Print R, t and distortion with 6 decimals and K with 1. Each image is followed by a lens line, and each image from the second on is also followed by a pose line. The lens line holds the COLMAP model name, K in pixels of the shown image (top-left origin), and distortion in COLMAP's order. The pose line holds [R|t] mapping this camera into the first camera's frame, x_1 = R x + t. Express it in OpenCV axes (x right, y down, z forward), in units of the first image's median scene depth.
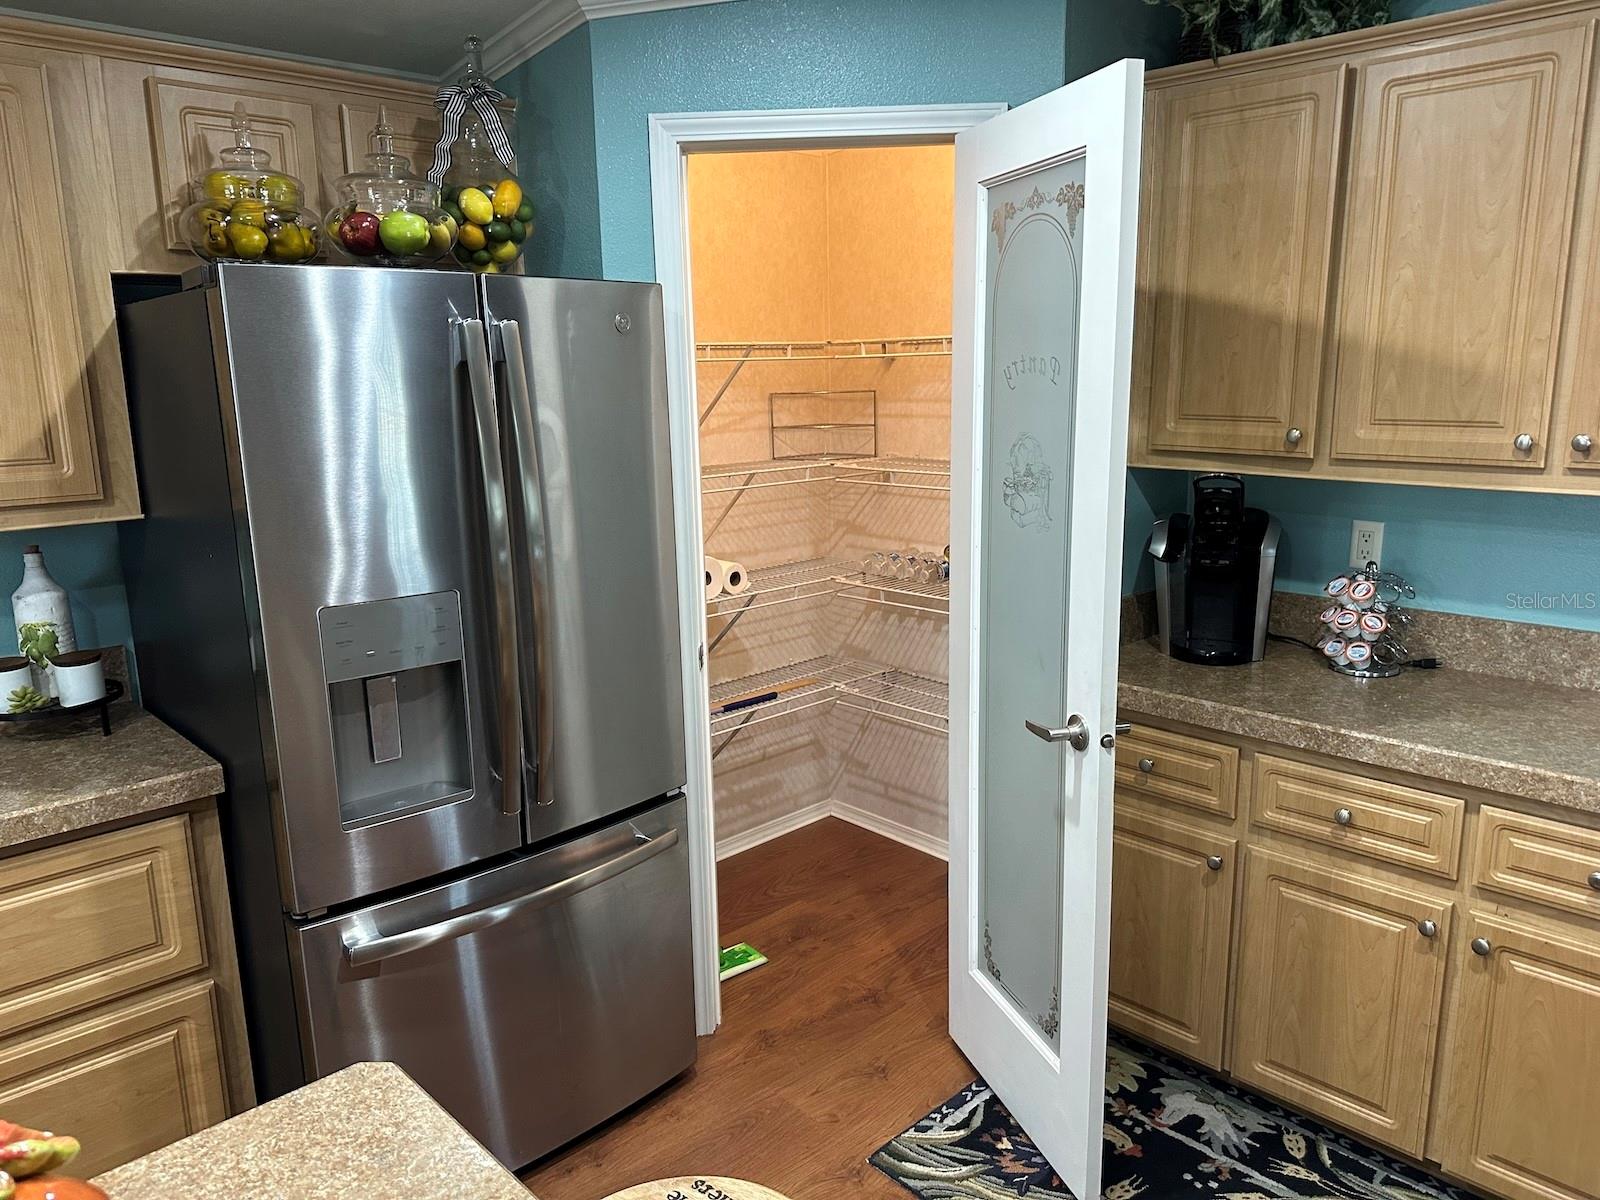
lens RADIAL K [[1150.1, 0, 797.2], [0, 1150.1, 615.3], [0, 0, 1]] dist [0.006423, -0.002992]
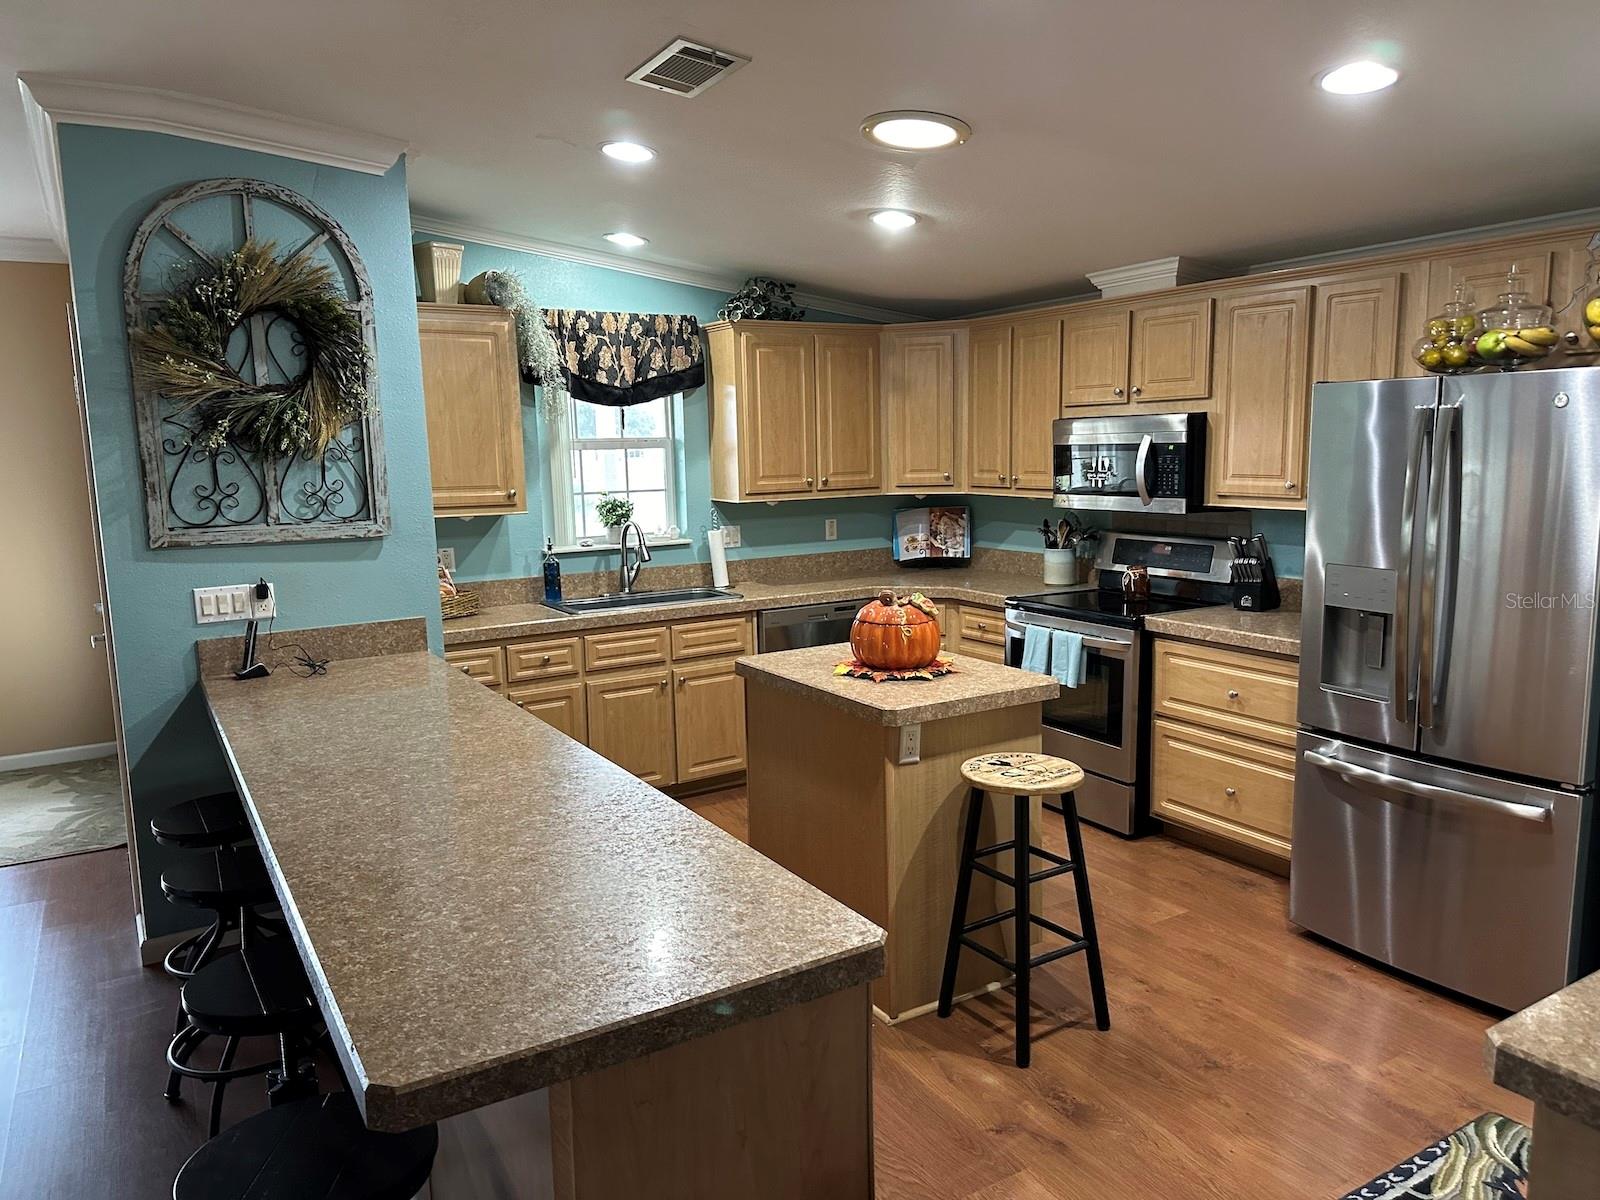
lens RADIAL K [[1118.5, 0, 809.6], [0, 1118.5, 602.8], [0, 0, 1]] dist [0.078183, -0.094767]
pose [[-0.203858, 0.162204, -0.965470, 1.265218], [-0.185590, 0.961894, 0.200790, -0.128256], [0.961248, 0.220114, -0.165986, 0.420858]]
